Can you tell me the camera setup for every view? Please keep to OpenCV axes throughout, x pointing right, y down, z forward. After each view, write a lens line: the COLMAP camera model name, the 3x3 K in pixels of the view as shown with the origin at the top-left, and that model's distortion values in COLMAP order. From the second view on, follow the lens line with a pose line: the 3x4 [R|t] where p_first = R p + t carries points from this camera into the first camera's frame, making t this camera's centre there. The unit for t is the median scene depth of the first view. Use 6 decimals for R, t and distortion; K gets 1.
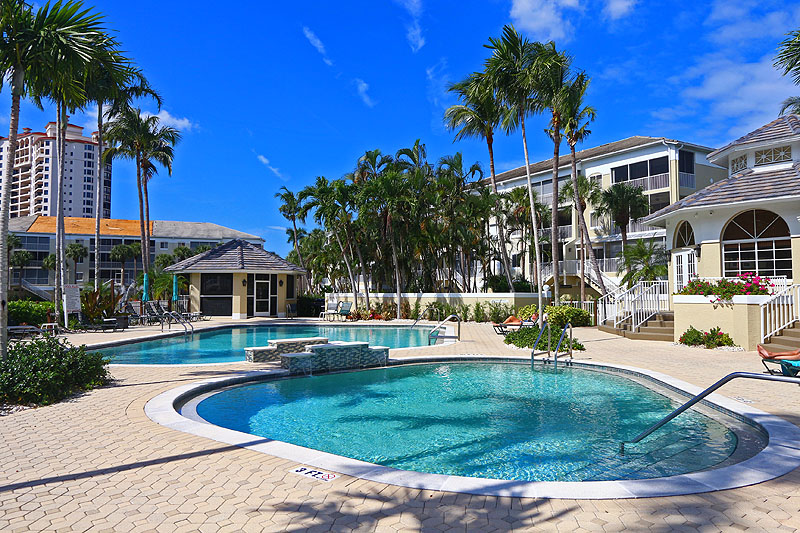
lens RADIAL K [[580.2, 0, 400.0], [0, 580.2, 266.5], [0, 0, 1]] dist [0.004032, 0.001588]
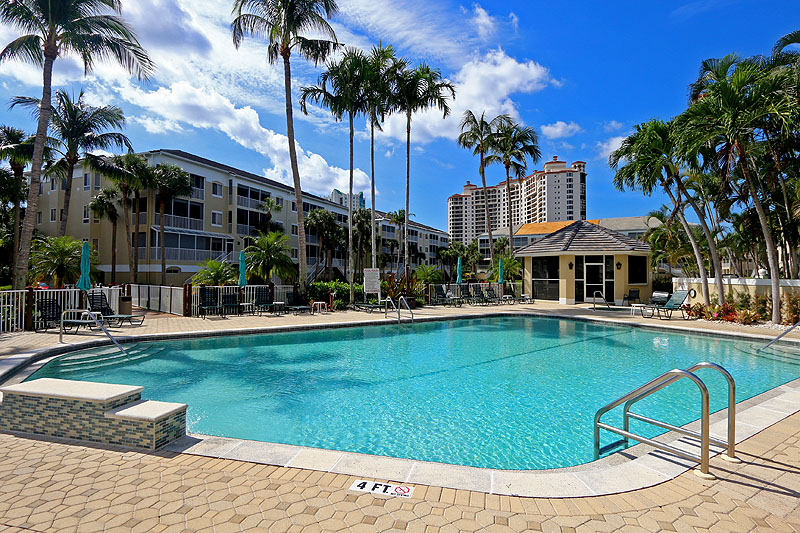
lens RADIAL K [[401.1, 0, 400.0], [0, 401.1, 266.5], [0, 0, 1]] dist [-0.000519, -0.000032]
pose [[0.599532, -0.011624, -0.800266, 0.083158], [0.032231, 0.999434, 0.009629, 0.013997], [0.799701, -0.031566, 0.599568, 0.386346]]
